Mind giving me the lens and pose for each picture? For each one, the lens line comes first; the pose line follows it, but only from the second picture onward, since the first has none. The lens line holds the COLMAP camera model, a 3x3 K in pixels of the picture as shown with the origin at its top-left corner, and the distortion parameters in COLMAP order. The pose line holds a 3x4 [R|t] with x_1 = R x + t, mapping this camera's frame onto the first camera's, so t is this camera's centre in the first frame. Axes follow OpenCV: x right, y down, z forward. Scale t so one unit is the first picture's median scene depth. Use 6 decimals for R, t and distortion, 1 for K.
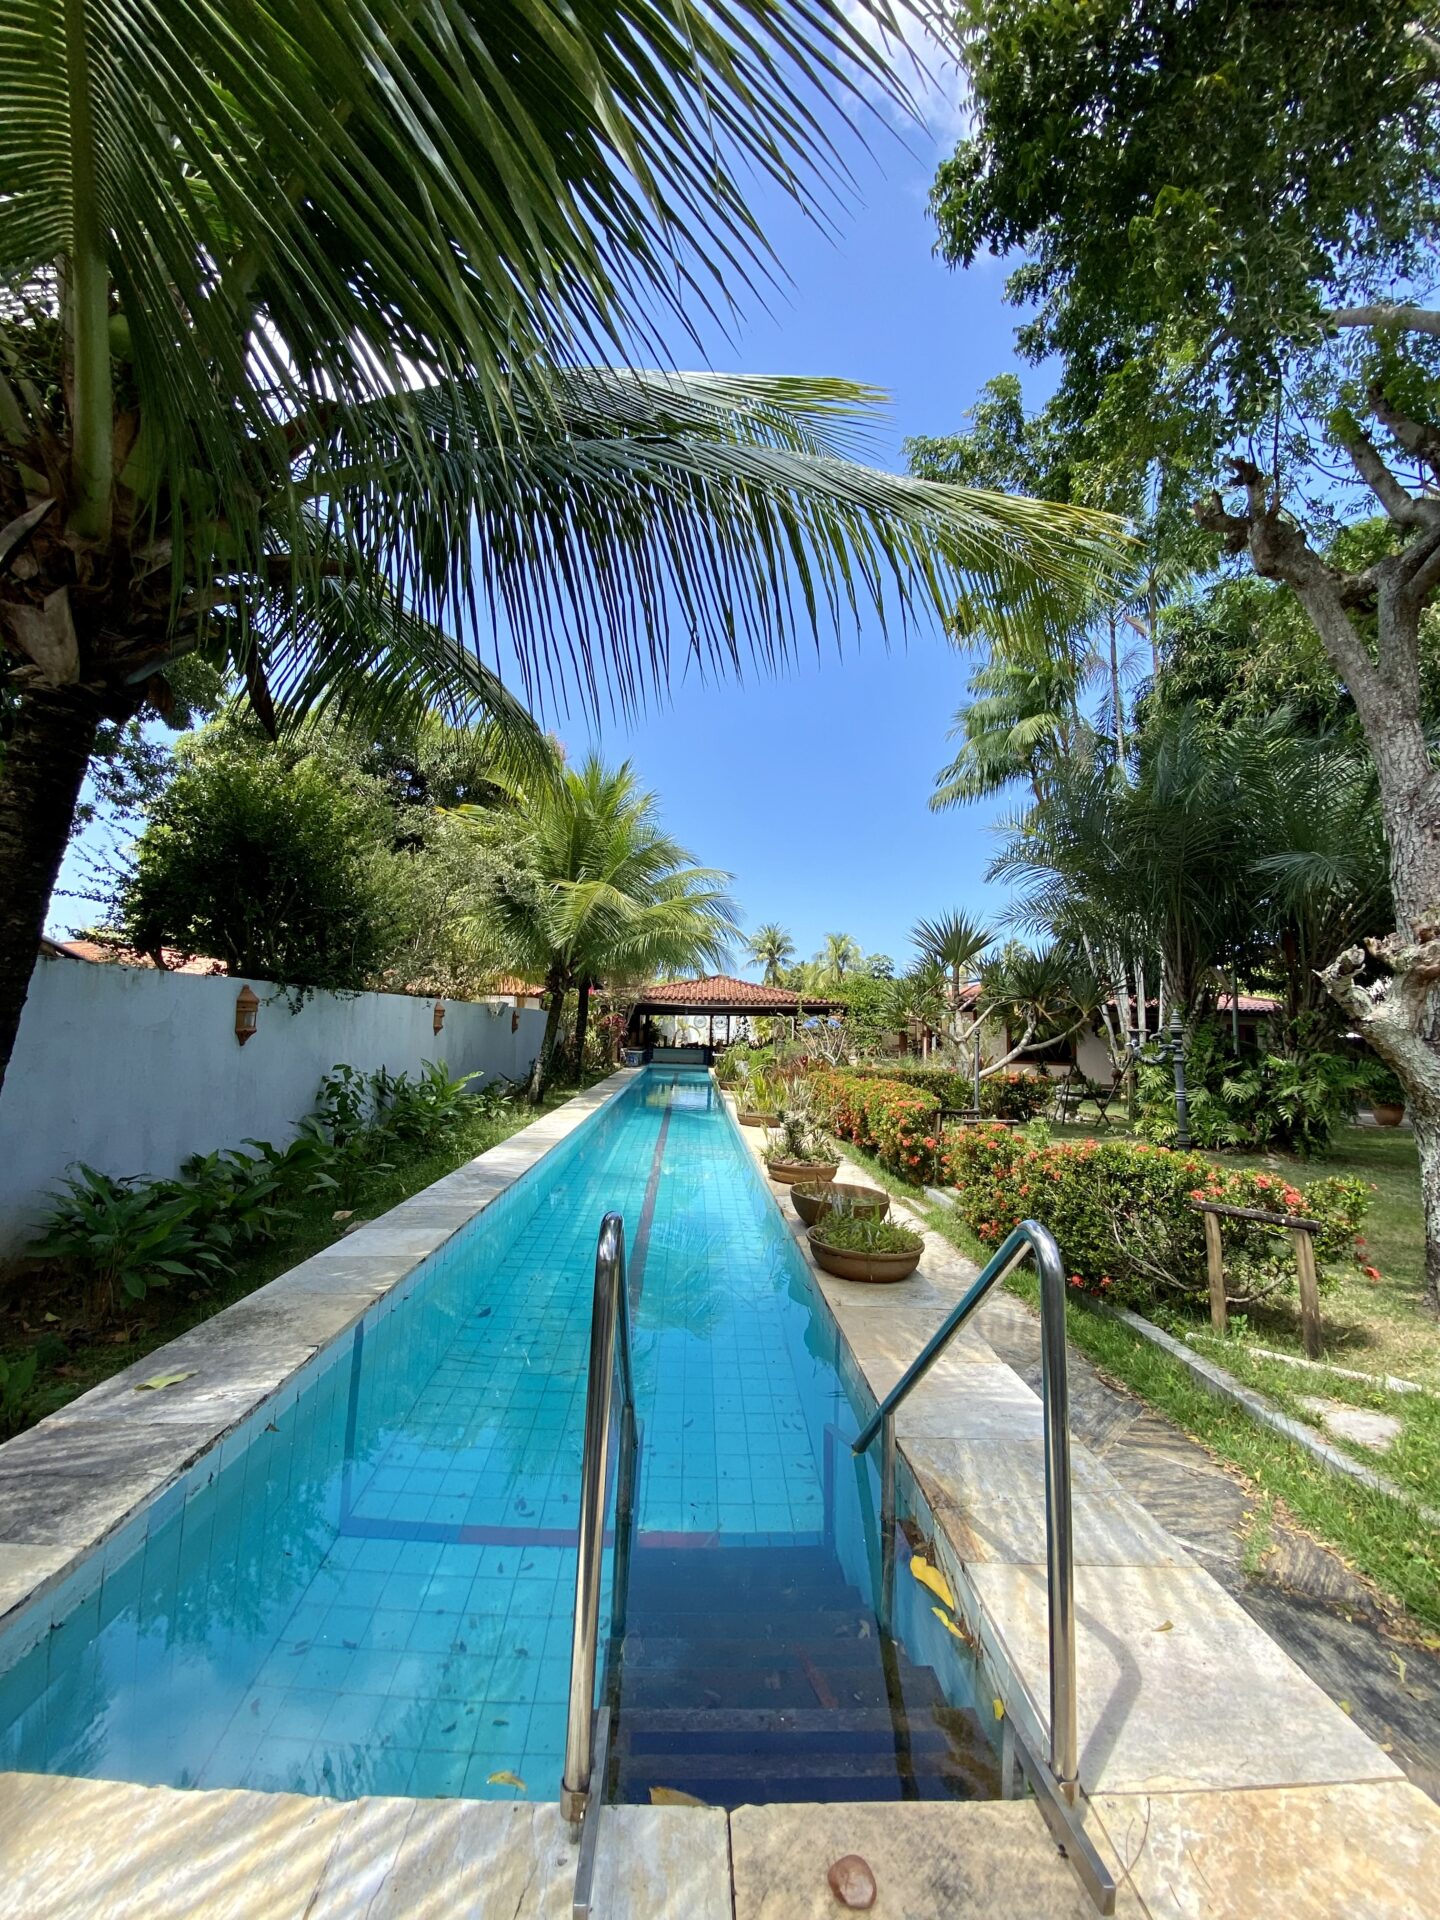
lens RADIAL K [[840.6, 0, 587.3], [0, 840.6, 948.7], [0, 0, 1]] dist [0.003658, -0.019340]
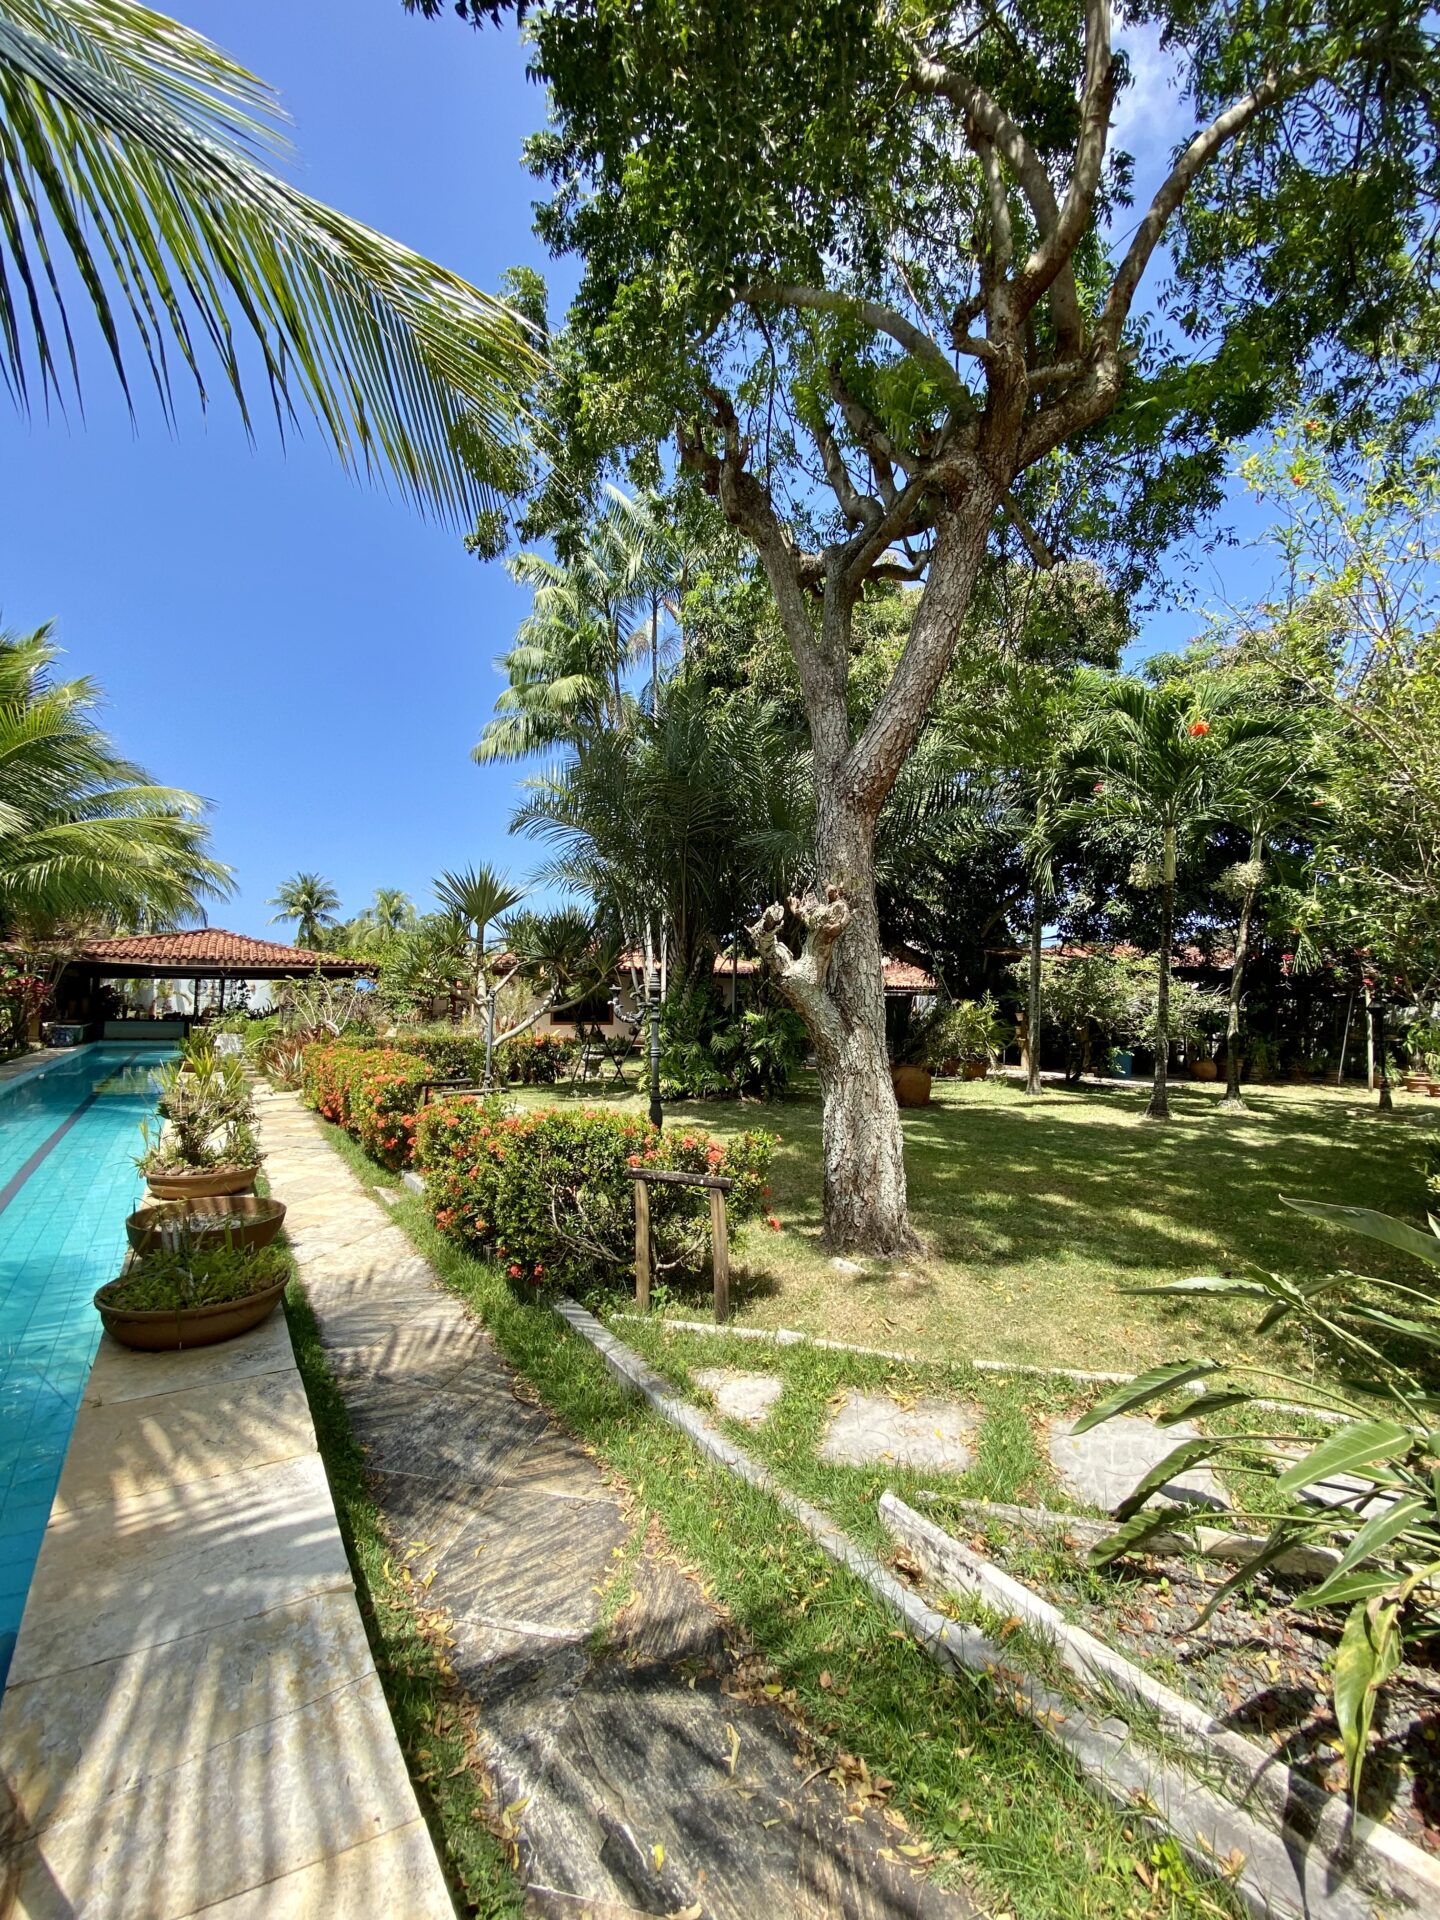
lens RADIAL K [[767.9, 0, 720.0], [0, 767.9, 960.0], [0, 0, 1]] dist [0.000868, -0.013949]
pose [[0.840880, 0.010949, 0.541110, 0.227705], [-0.036823, 0.998636, 0.037016, 0.022012], [-0.539967, -0.051052, 0.840136, 0.155545]]
